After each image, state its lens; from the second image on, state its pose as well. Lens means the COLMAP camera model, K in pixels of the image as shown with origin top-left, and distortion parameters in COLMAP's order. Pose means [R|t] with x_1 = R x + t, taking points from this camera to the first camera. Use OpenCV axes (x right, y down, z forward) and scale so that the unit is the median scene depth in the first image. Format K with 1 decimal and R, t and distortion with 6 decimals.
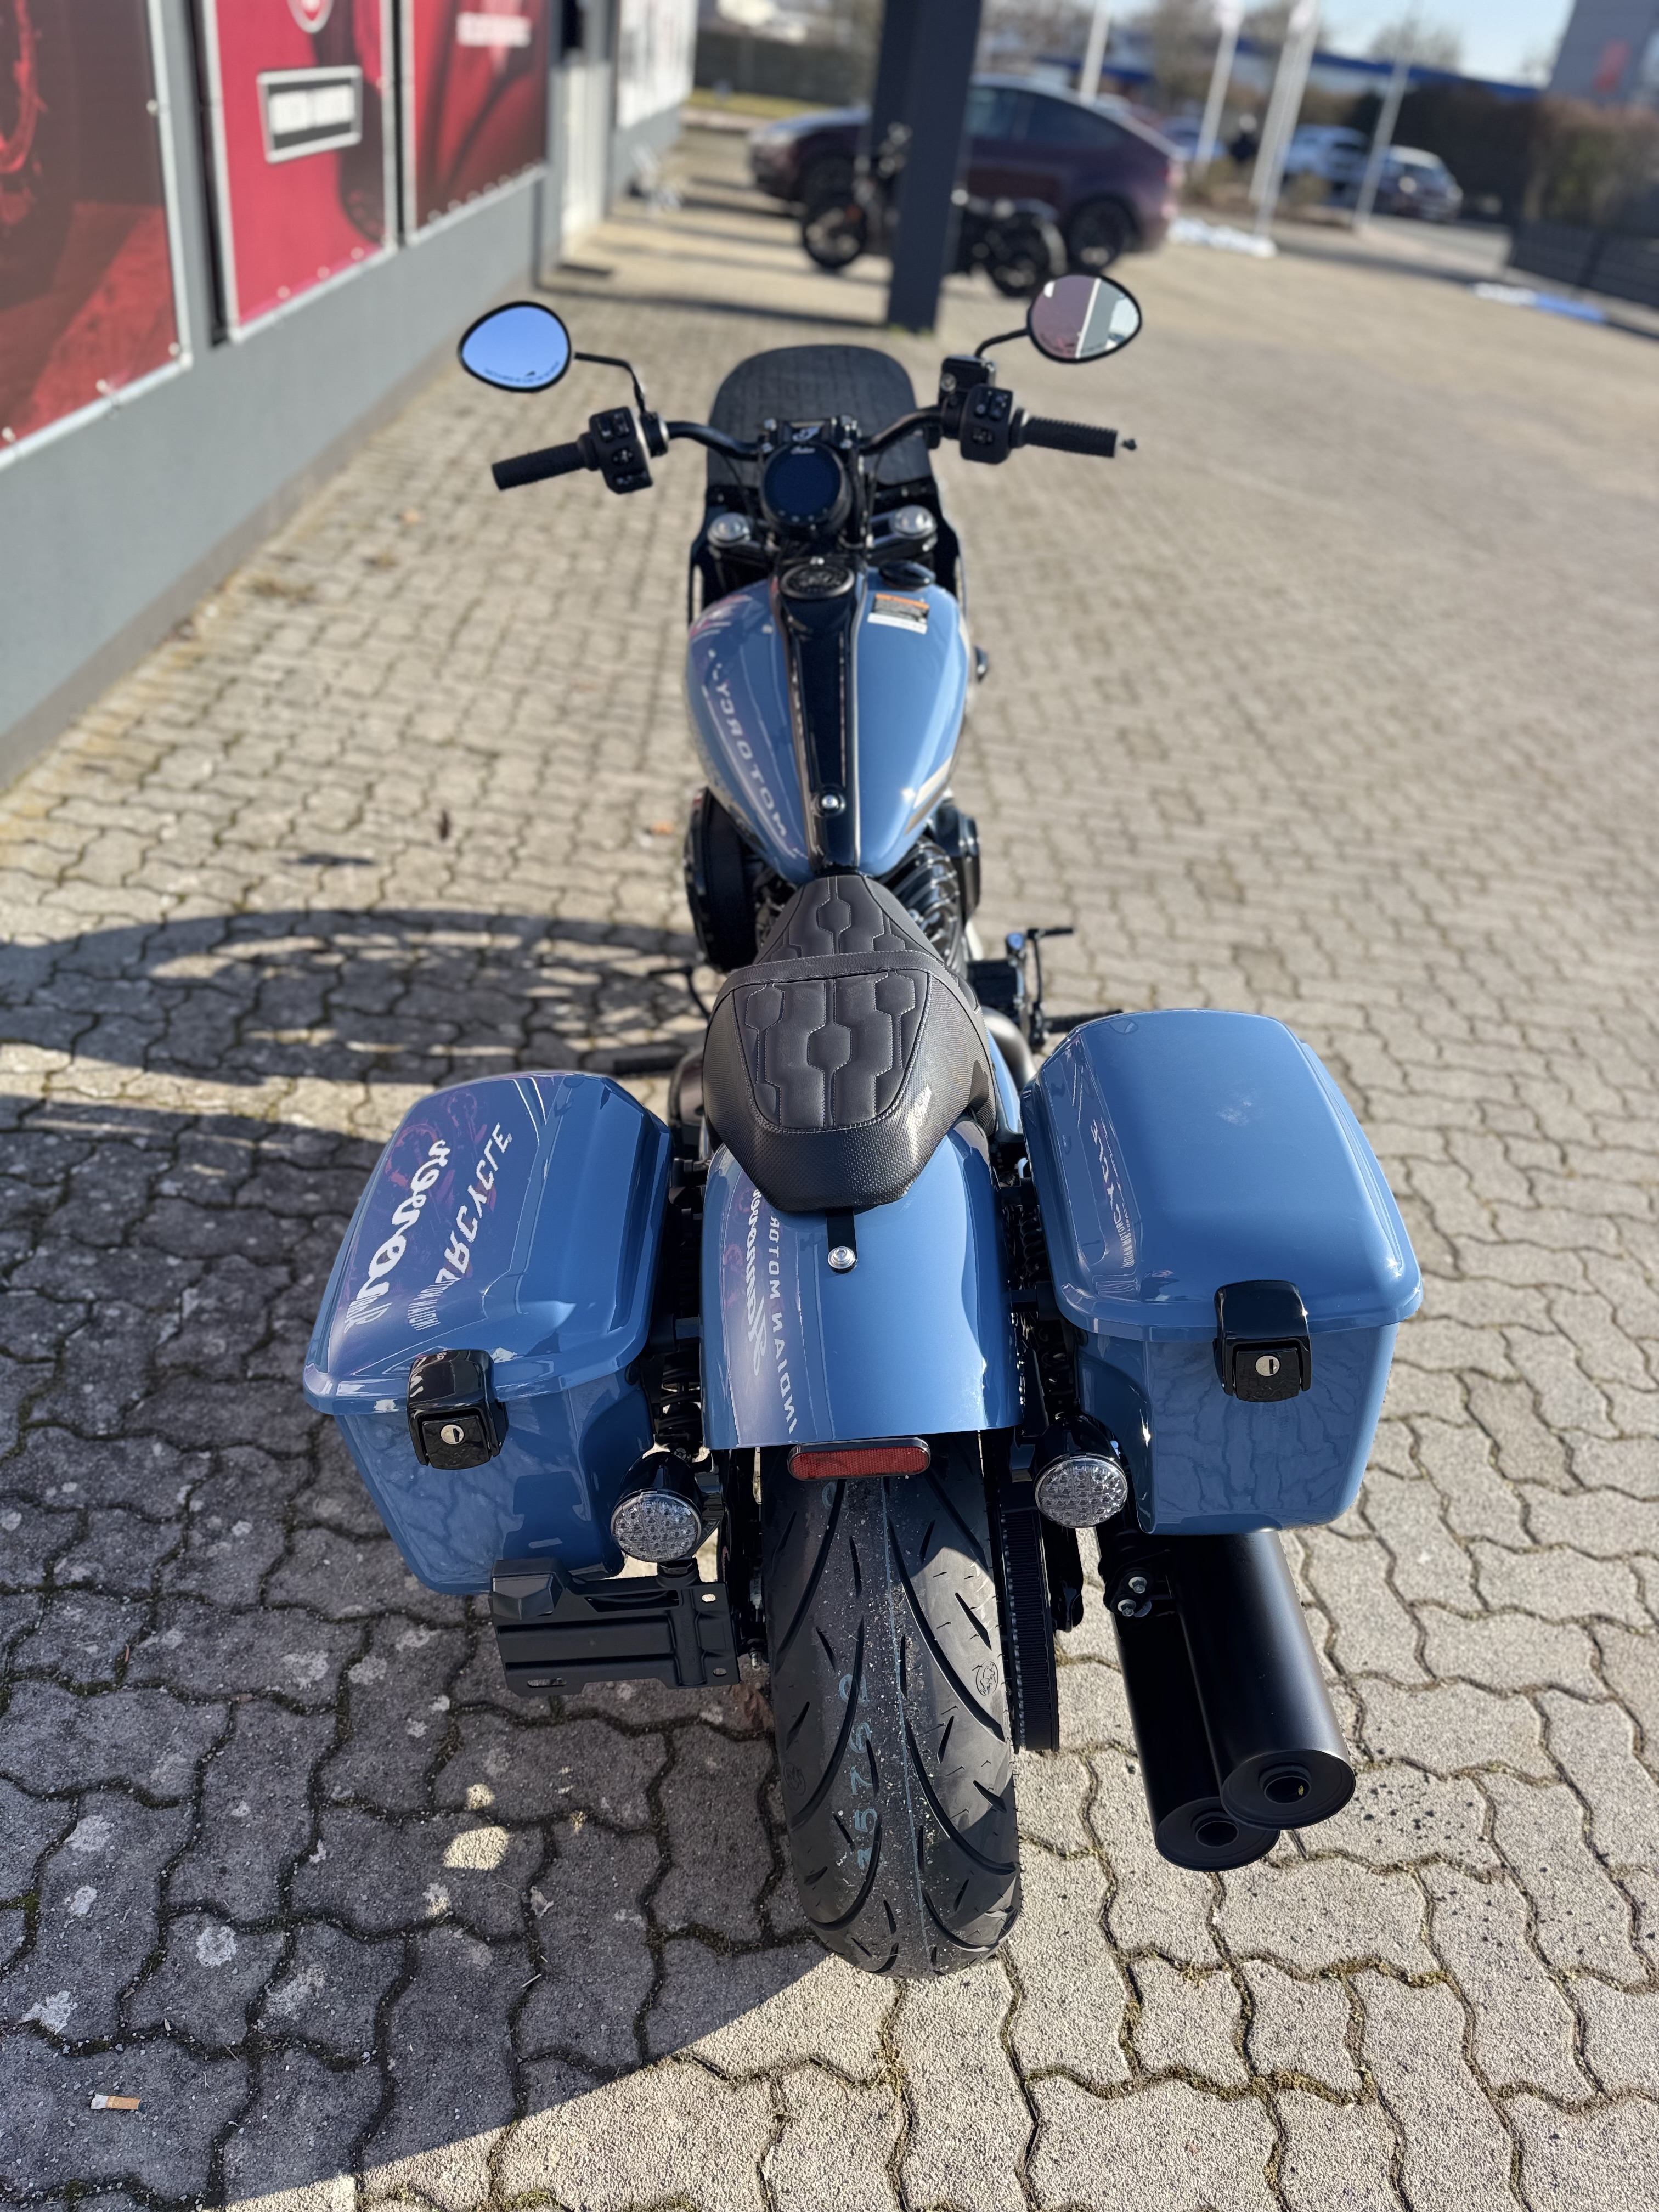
lens RADIAL K [[1567.2, 0, 850.2], [0, 1567.2, 1103.5], [0, 0, 1]] dist [0.038612, -0.044067]
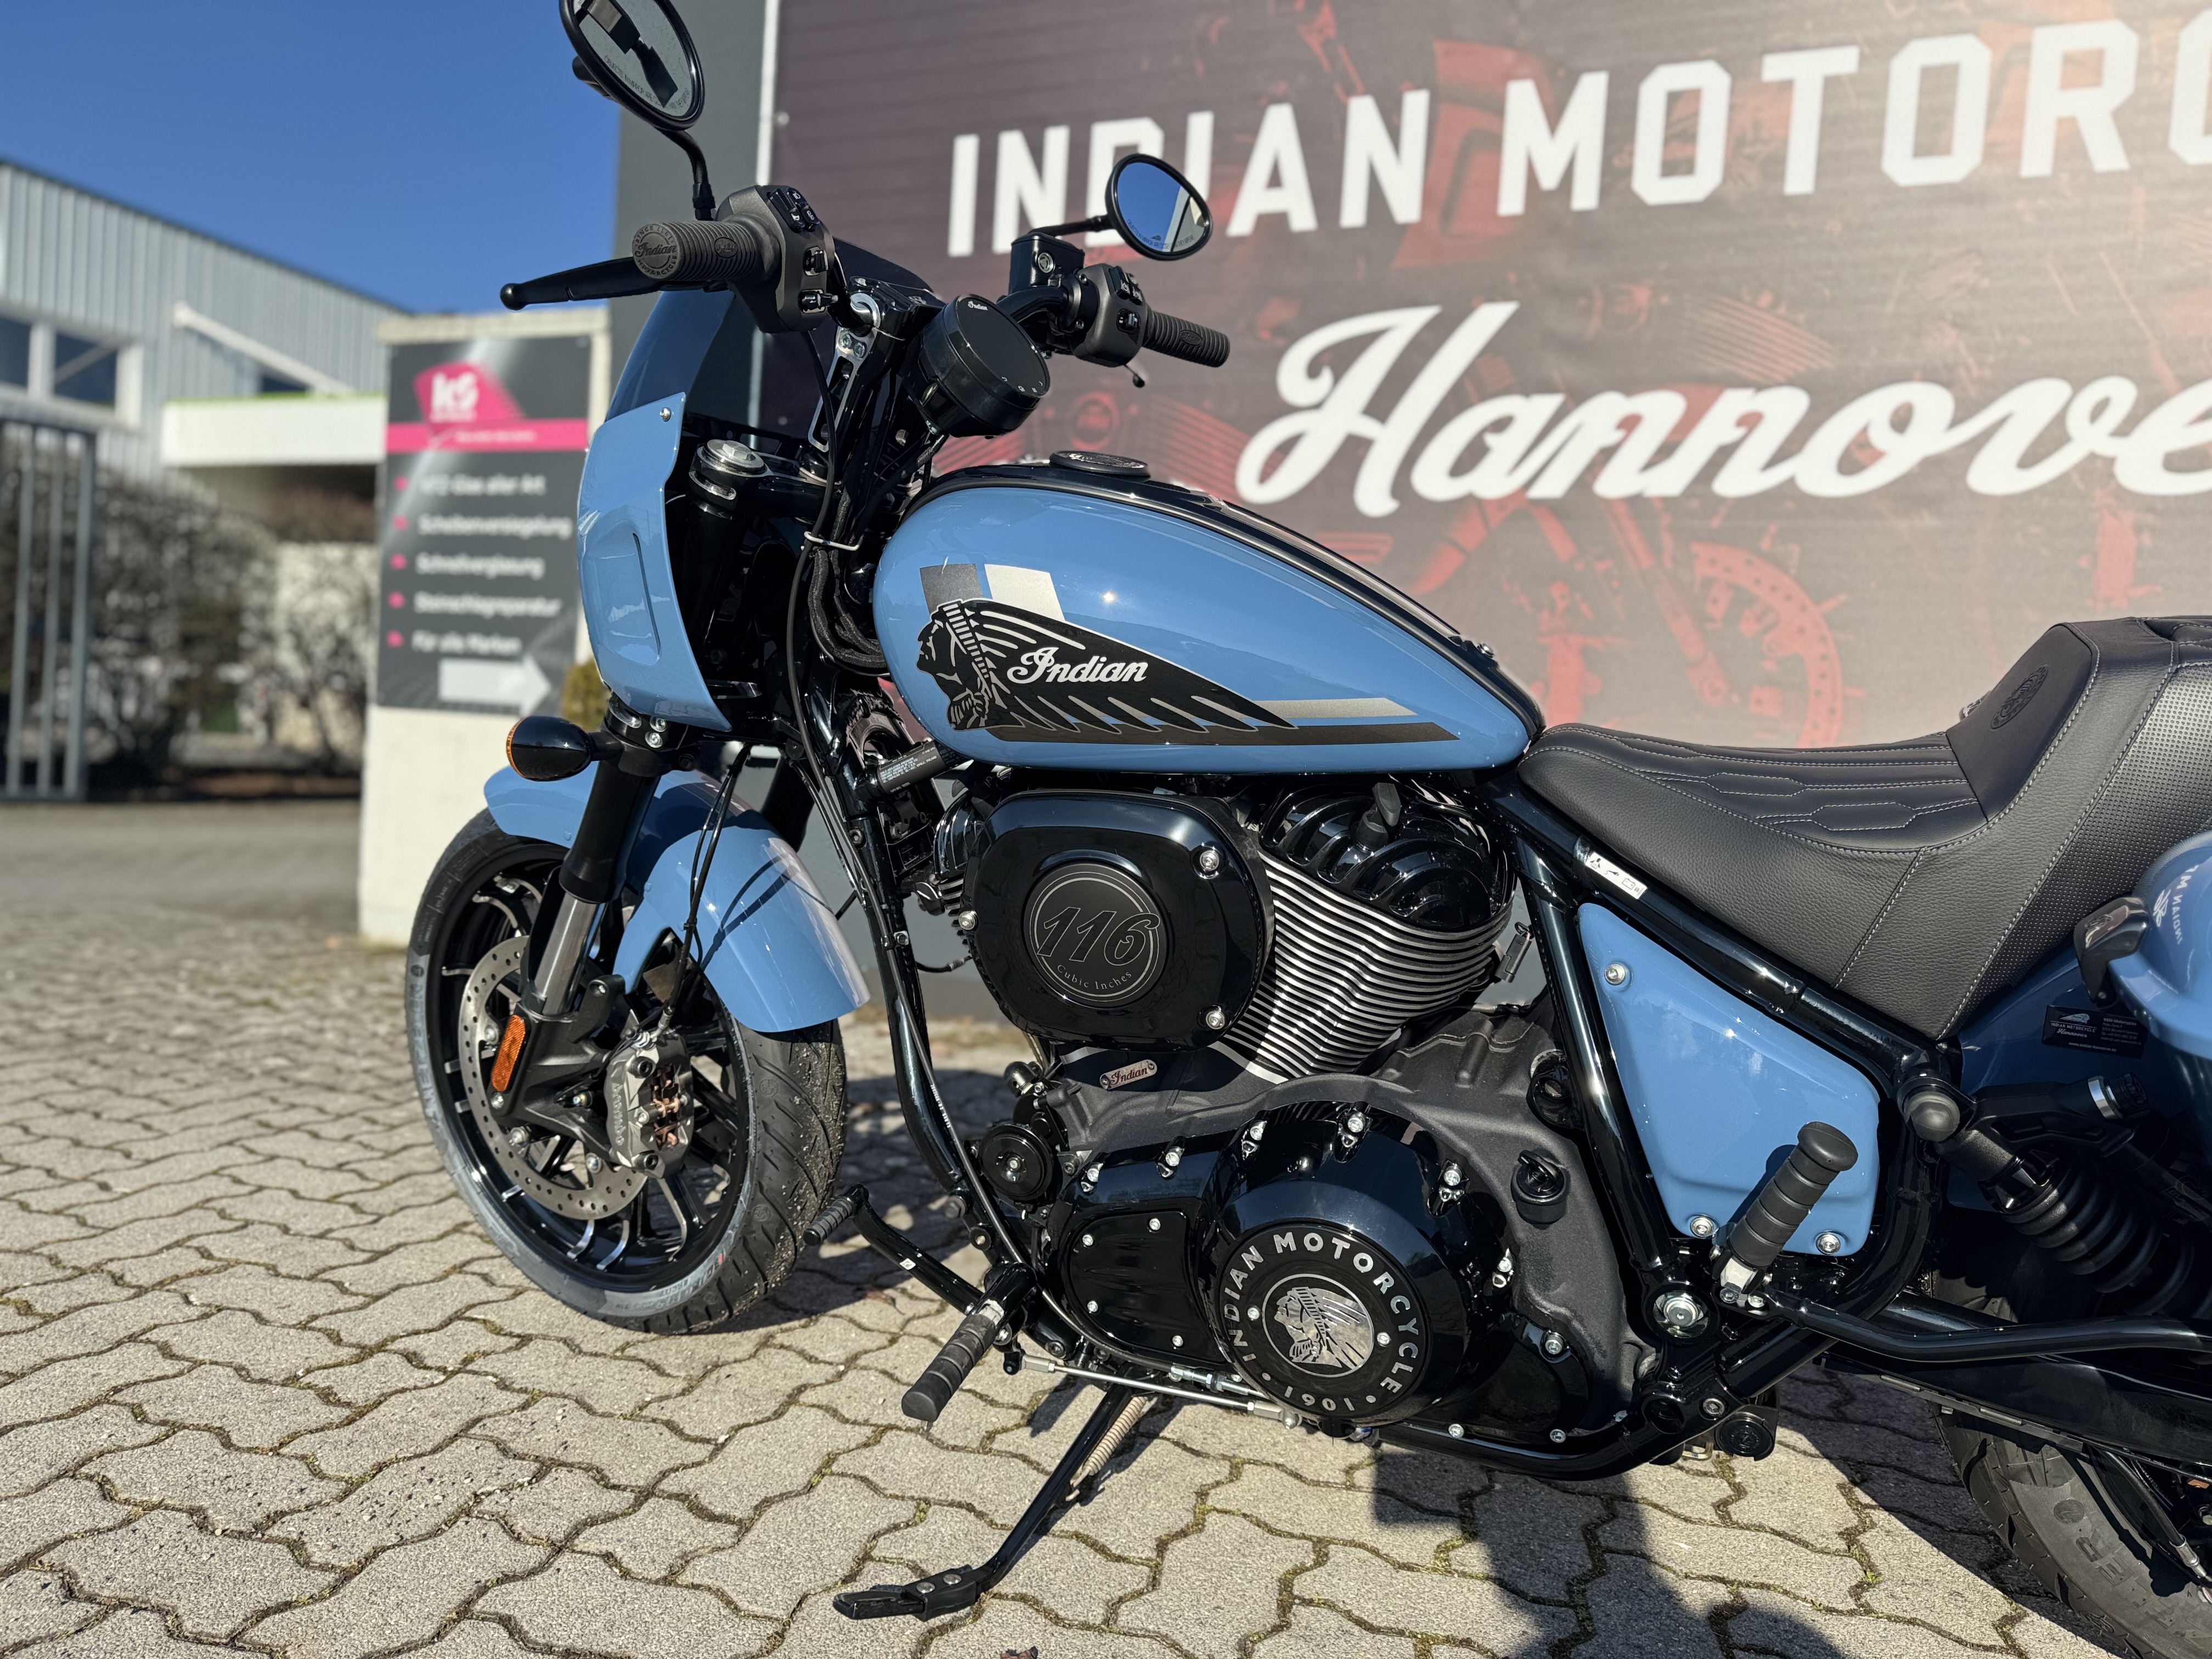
lens RADIAL K [[1567.2, 0, 1096.5], [0, 1567.2, 836.7], [0, 0, 1]] dist [0.038612, -0.044067]
pose [[-0.404006, -0.118982, -0.906985, 0.445991], [-0.600506, 0.782445, 0.164844, -0.074706], [0.690052, 0.611248, -0.387561, 0.614898]]
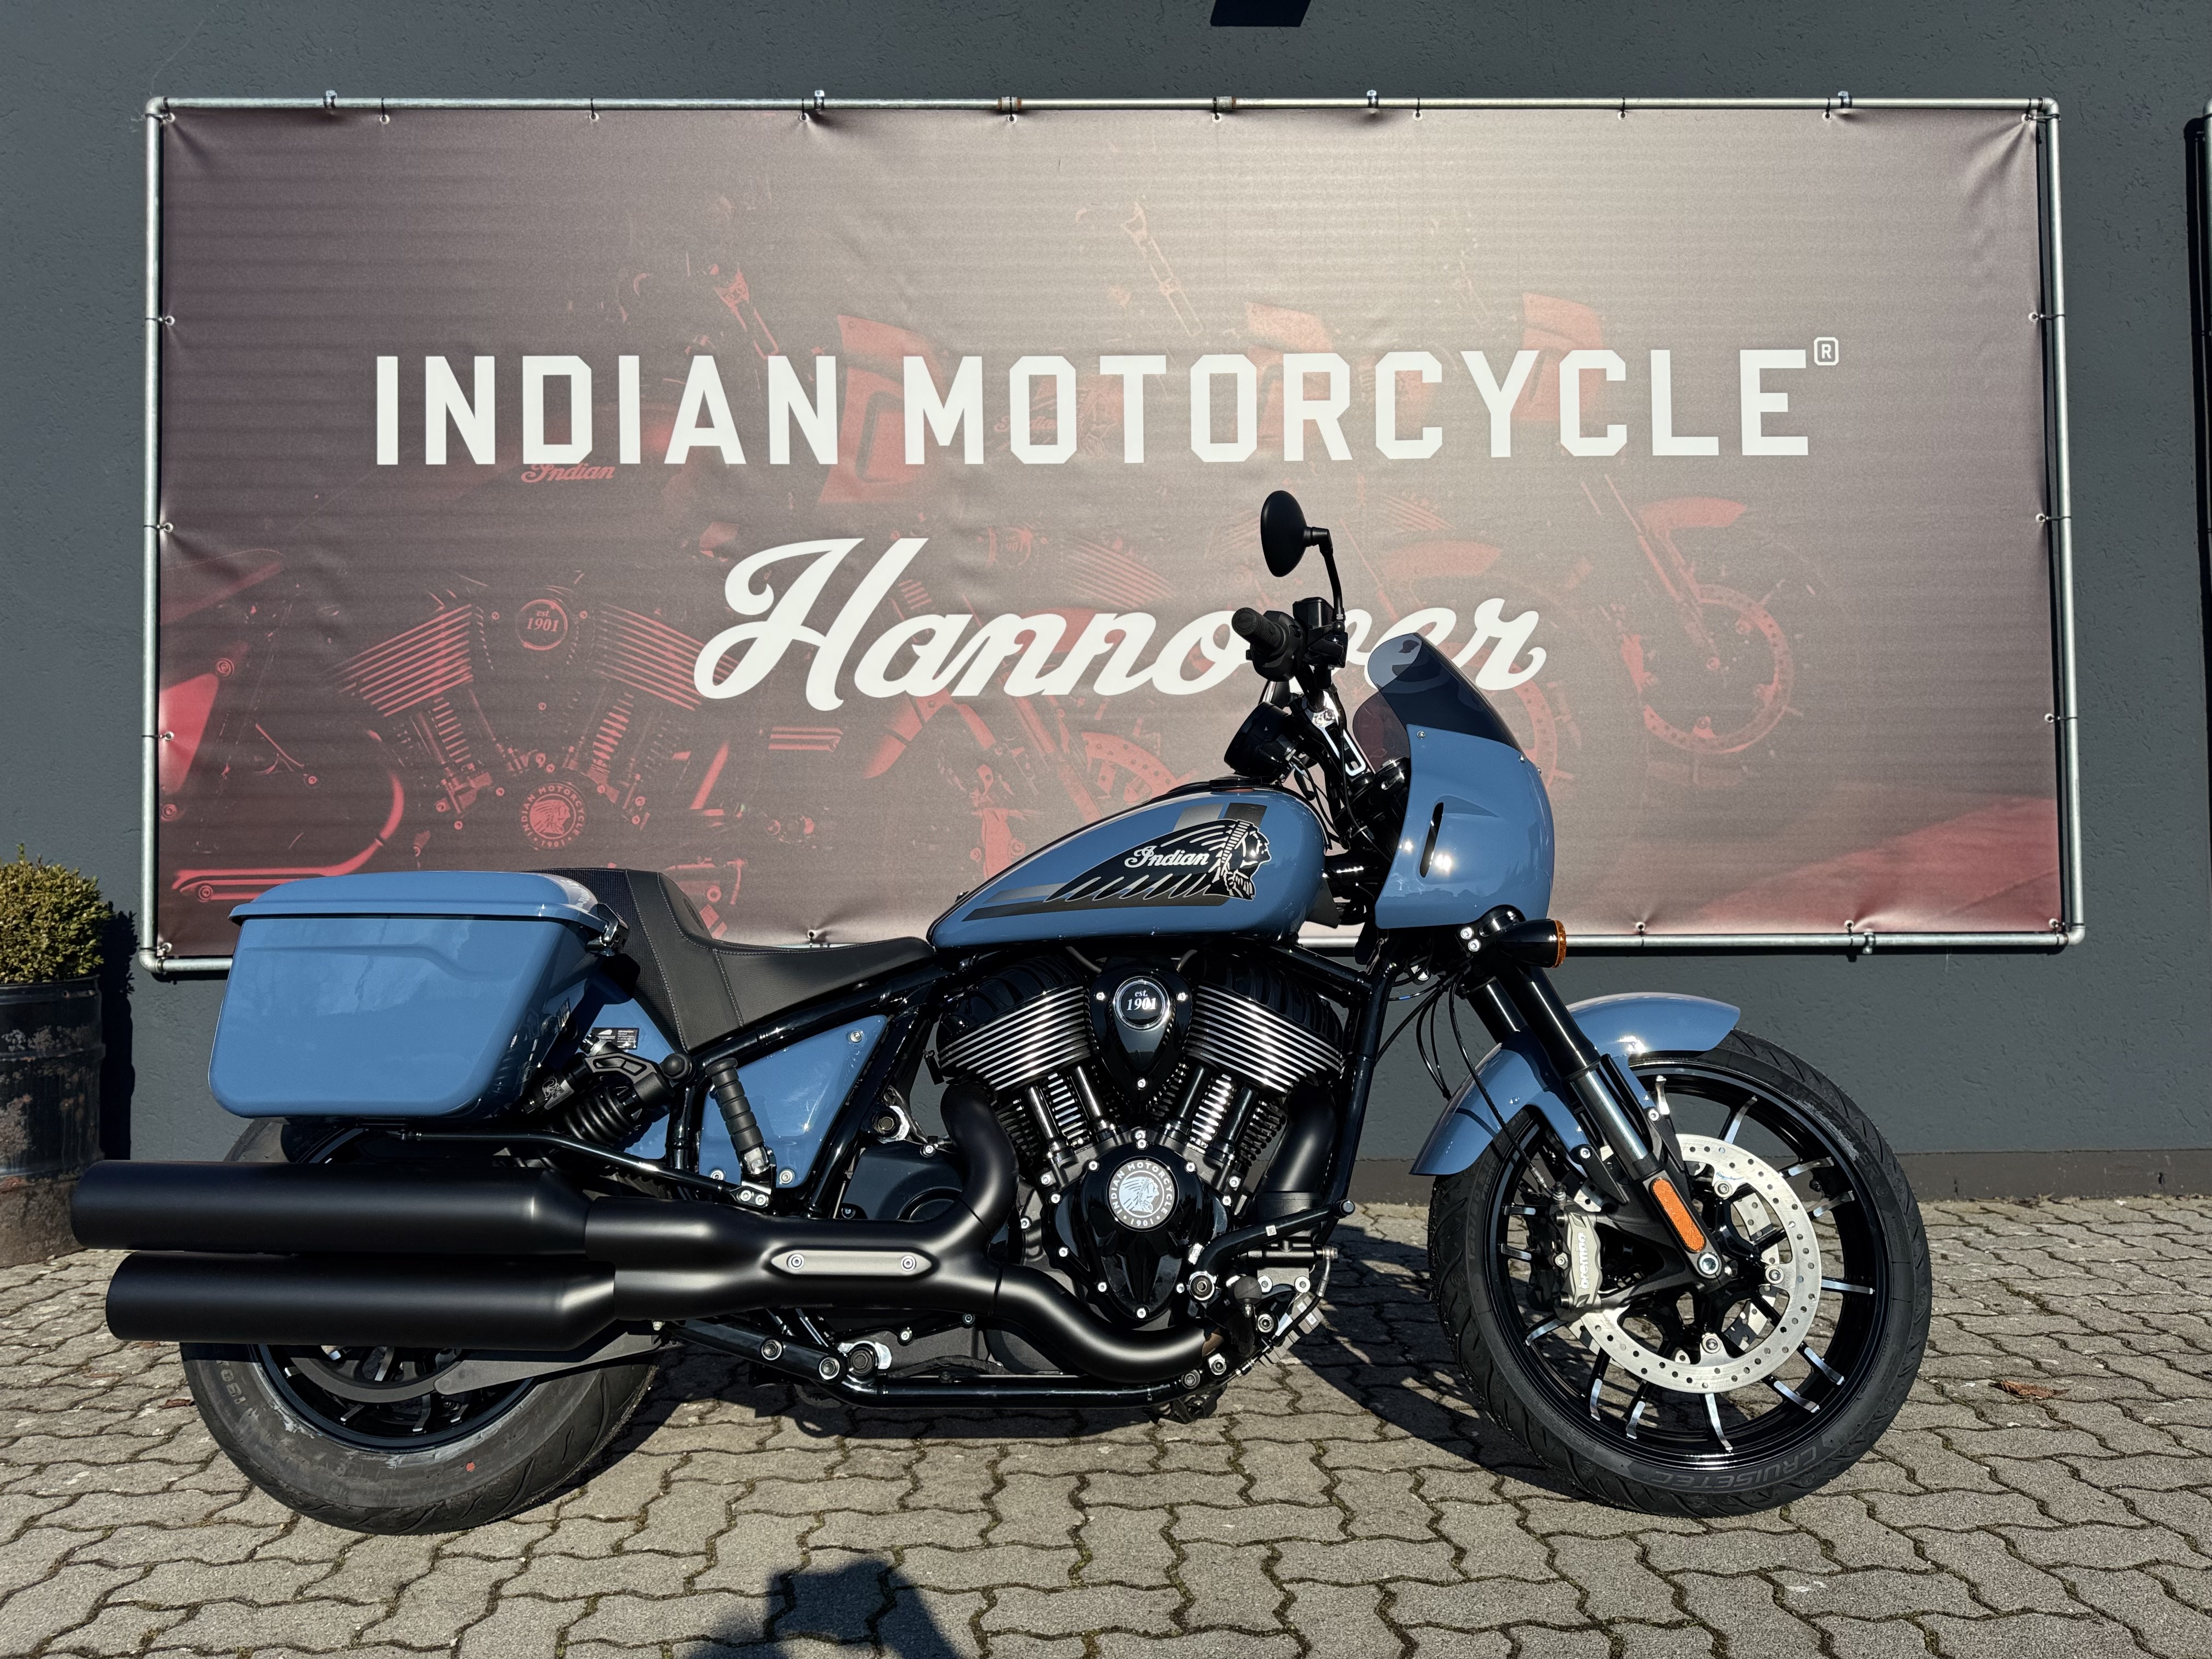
lens RADIAL K [[1567.2, 0, 1087.4], [0, 1567.2, 830.0], [0, 0, 1]] dist [0.038612, -0.044067]
pose [[-0.016040, -0.169848, -0.985340, 0.582282], [-0.541374, 0.829993, -0.134257, -0.058901], [0.840629, 0.531284, -0.105265, 0.561521]]
